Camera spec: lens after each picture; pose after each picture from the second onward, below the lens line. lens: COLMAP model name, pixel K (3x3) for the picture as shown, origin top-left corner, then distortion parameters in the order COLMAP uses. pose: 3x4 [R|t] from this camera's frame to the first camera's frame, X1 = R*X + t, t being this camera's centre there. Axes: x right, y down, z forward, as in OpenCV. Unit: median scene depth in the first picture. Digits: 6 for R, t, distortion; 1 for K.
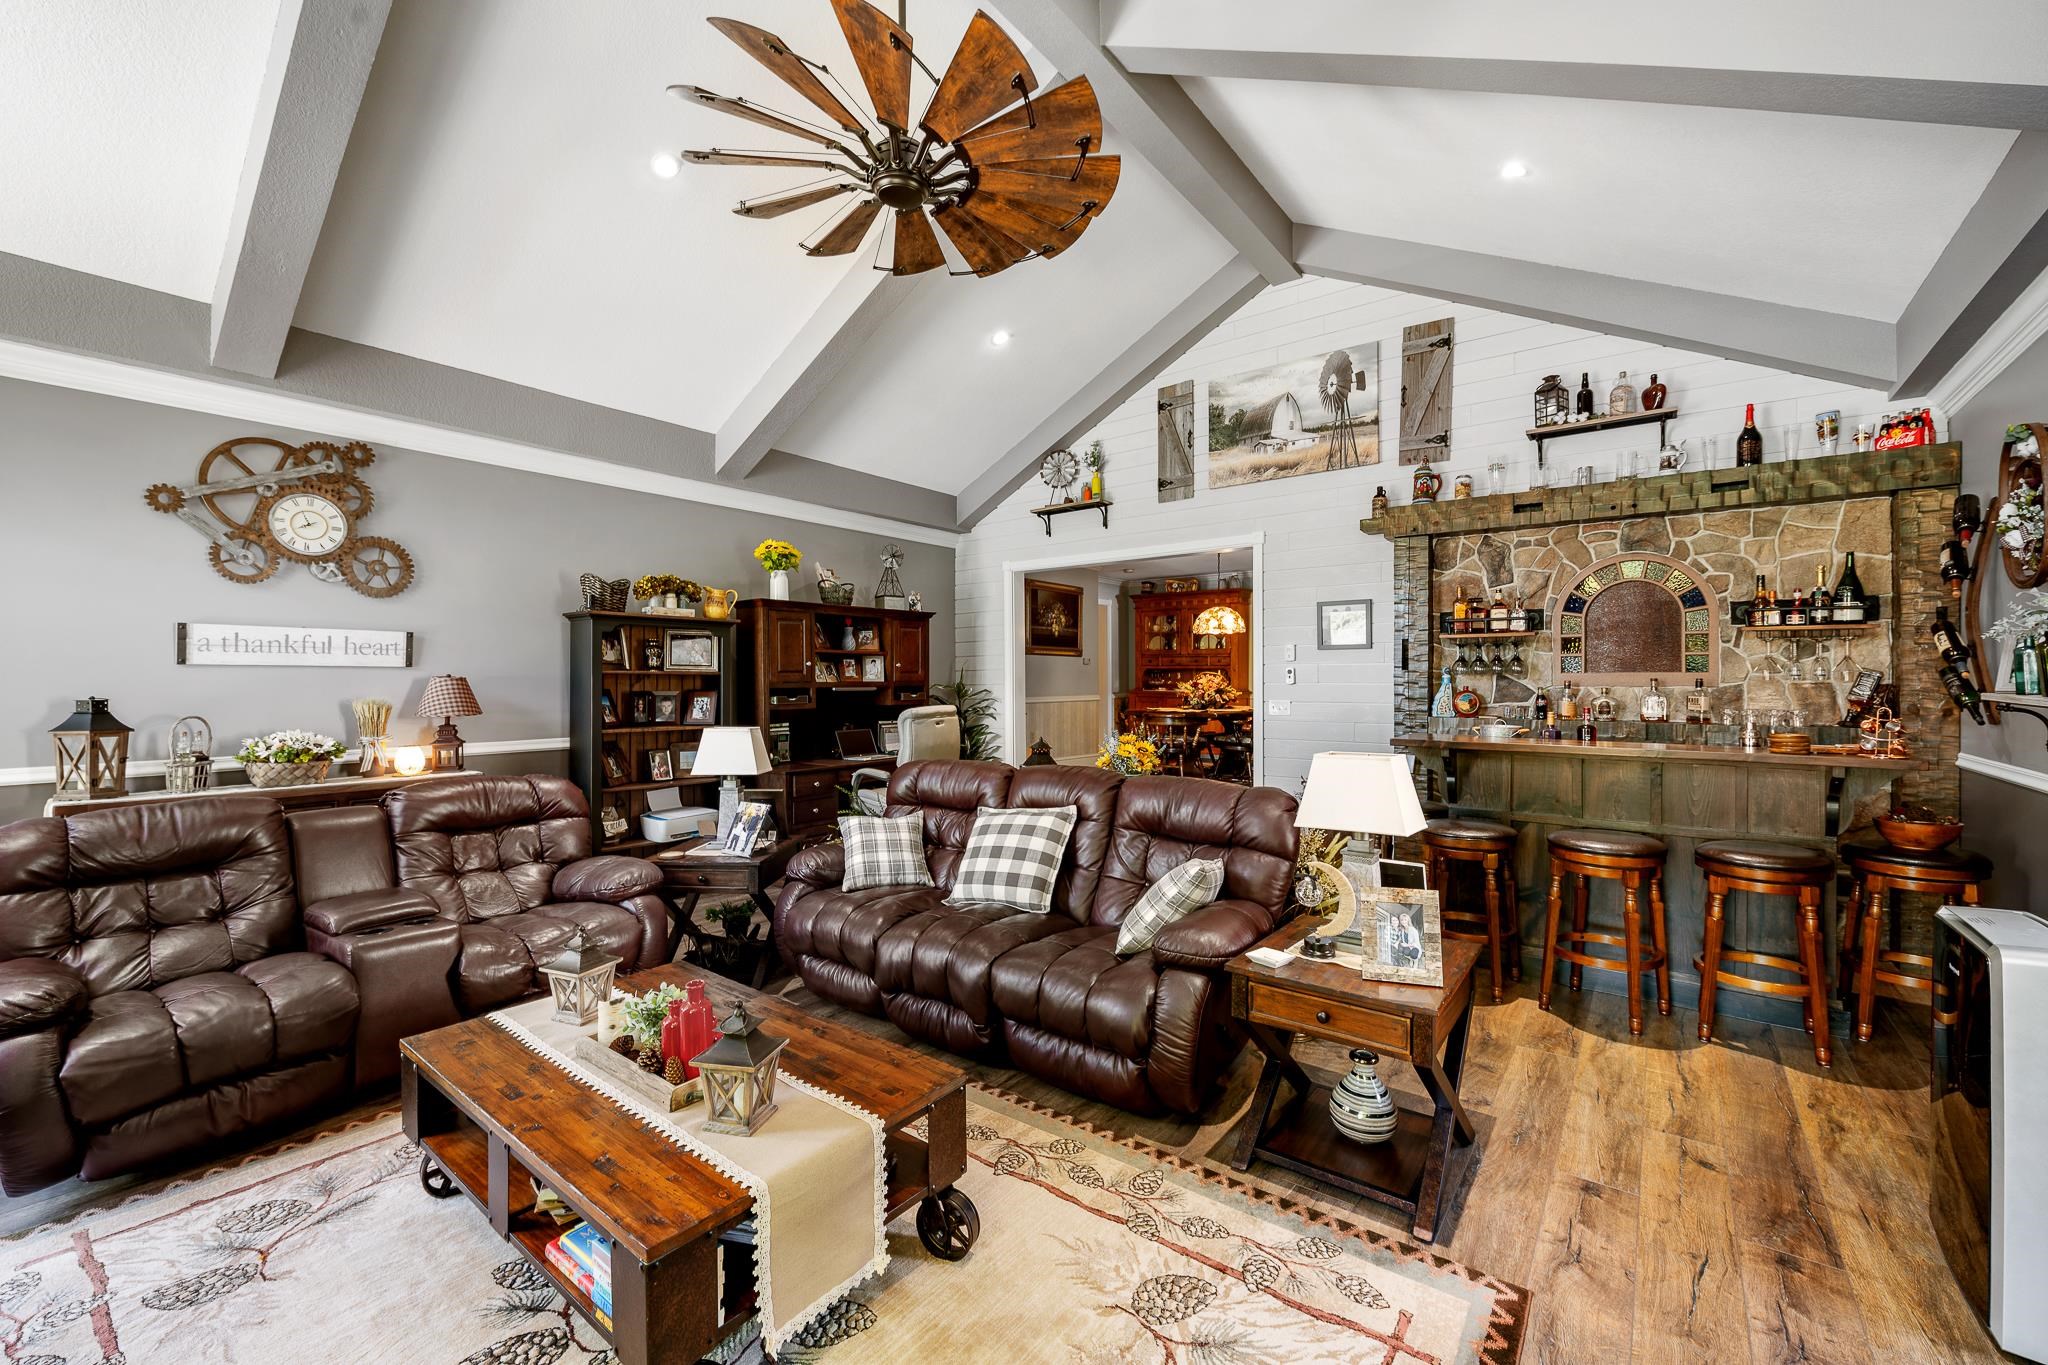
lens RADIAL K [[833.7, 0, 1027.0], [0, 833.7, 678.7], [0, 0, 1]] dist [-0.008225, -0.000411]
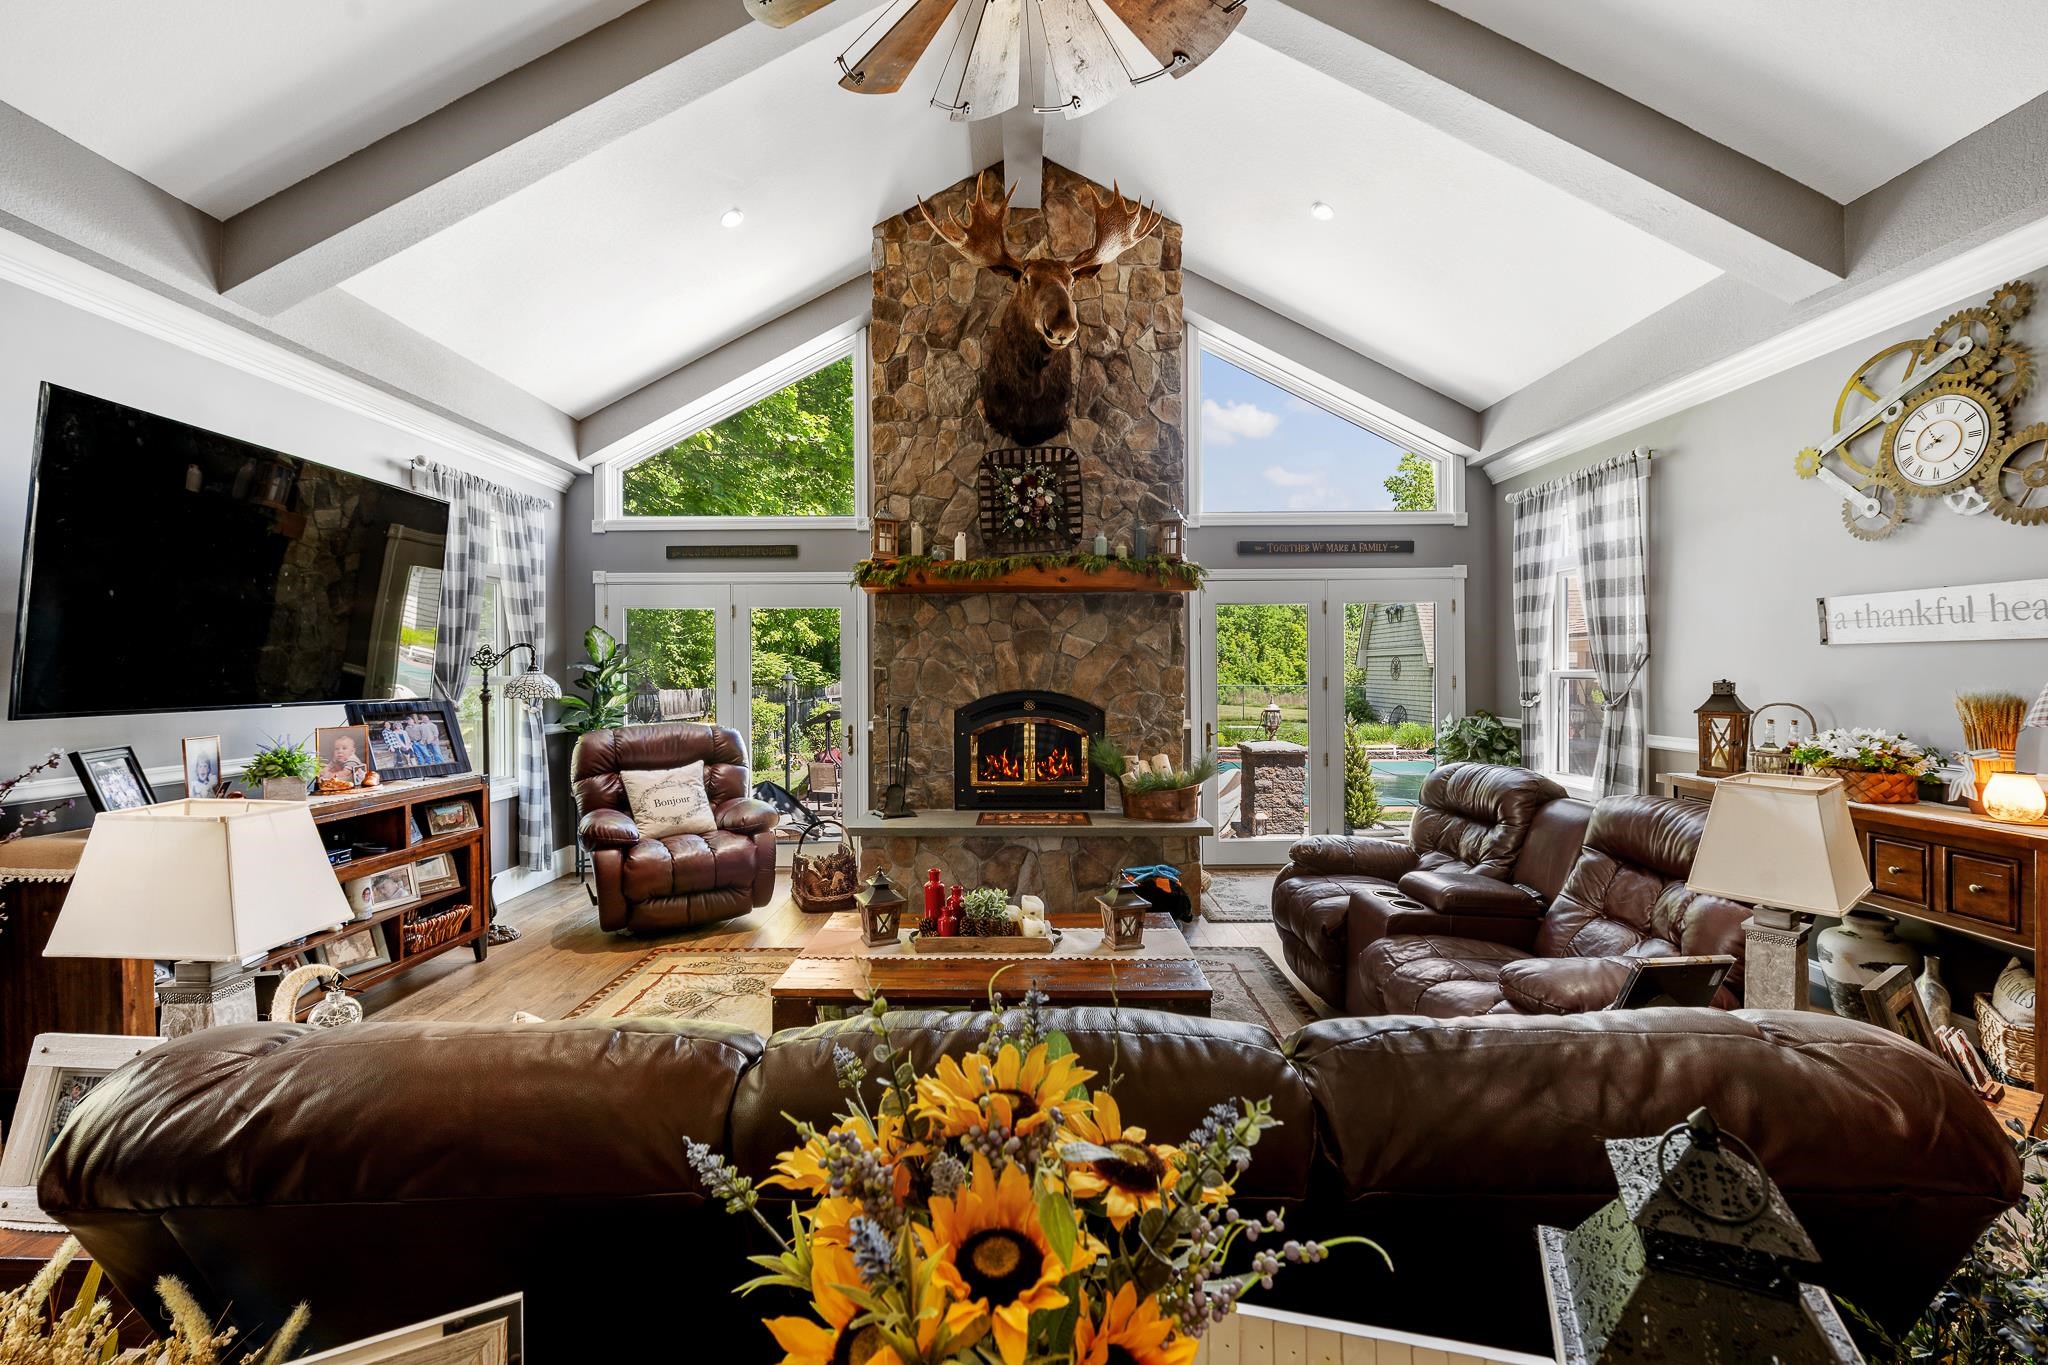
lens RADIAL K [[833.7, 0, 1027.0], [0, 833.7, 678.7], [0, 0, 1]] dist [-0.008225, -0.000411]
pose [[-0.795385, 0.012550, -0.605975, 0.135058], [0.008214, 0.999917, 0.009928, 0.002098], [0.606049, 0.002919, -0.795422, 0.837307]]
